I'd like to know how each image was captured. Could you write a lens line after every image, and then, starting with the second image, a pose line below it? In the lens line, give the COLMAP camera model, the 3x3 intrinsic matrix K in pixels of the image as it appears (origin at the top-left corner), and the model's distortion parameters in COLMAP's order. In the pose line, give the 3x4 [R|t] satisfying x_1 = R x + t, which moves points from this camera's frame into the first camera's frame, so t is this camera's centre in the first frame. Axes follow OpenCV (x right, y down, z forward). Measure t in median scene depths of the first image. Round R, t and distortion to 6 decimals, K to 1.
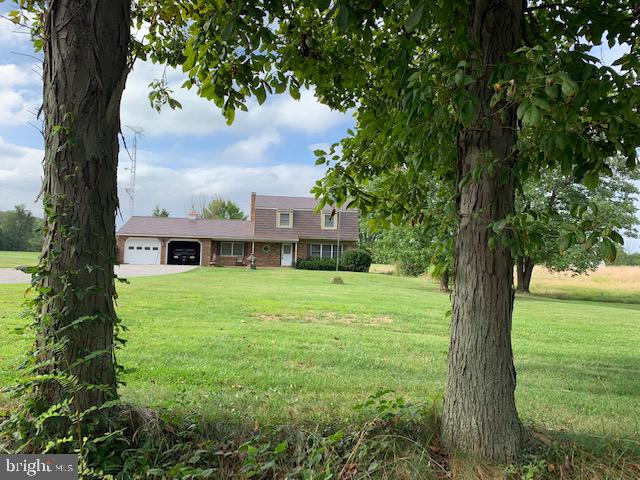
lens RADIAL K [[483.0, 0, 320.0], [0, 483.0, 240.0], [0, 0, 1]] dist [0.013989, -0.003929]
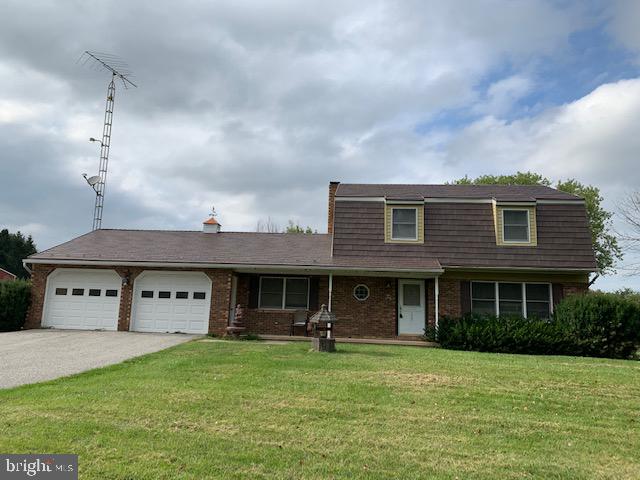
lens RADIAL K [[448.6, 0, 320.0], [0, 448.6, 240.0], [0, 0, 1]] dist [-0.003618, -0.003319]
pose [[0.976996, -0.026979, -0.211546, -0.063989], [0.003256, 0.993737, -0.111699, 0.015553], [0.213235, 0.108441, 0.970964, 0.615489]]
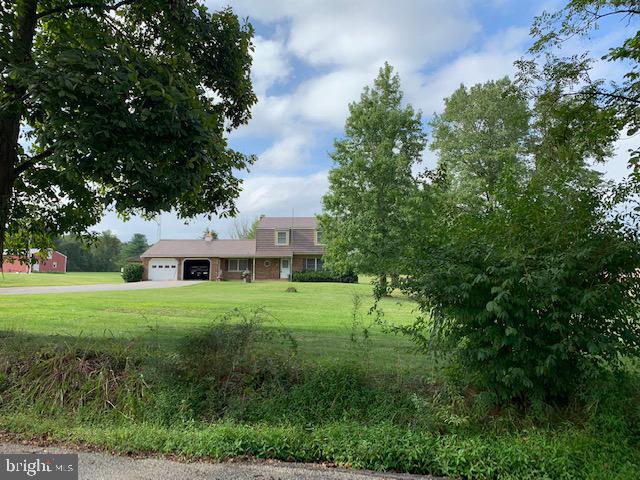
lens RADIAL K [[483.0, 0, 320.0], [0, 483.0, 240.0], [0, 0, 1]] dist [0.013989, -0.003929]
pose [[0.985896, -0.037388, -0.163127, 0.205948], [0.032796, 0.998989, -0.030757, 0.000571], [0.164111, 0.024973, 0.986126, -0.115043]]
